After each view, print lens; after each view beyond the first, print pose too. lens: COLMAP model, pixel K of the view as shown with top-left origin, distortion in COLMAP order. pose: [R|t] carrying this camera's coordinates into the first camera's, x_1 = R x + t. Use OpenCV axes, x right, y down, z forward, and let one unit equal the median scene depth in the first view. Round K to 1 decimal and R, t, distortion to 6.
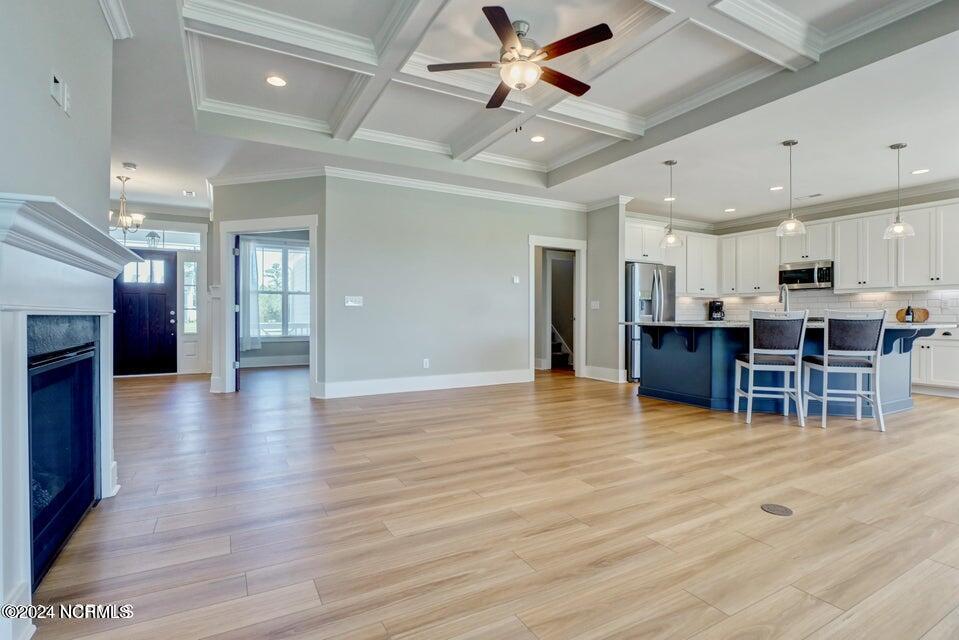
lens RADIAL K [[463.4, 0, 477.8], [0, 463.4, 316.7], [0, 0, 1]] dist [-0.013128, -0.000758]
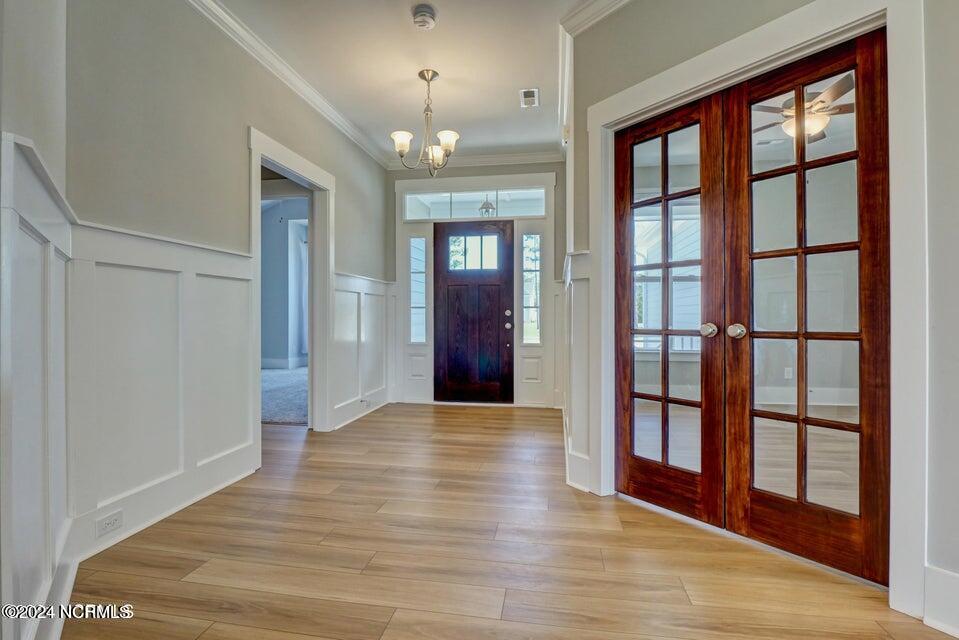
lens RADIAL K [[463.4, 0, 477.8], [0, 463.4, 316.9], [0, 0, 1]] dist [-0.013128, -0.000758]
pose [[0.781160, 0.001108, -0.624330, -0.281868], [-0.002543, 0.999996, -0.001407, -0.002007], [0.624325, 0.002687, 0.781160, 0.453473]]
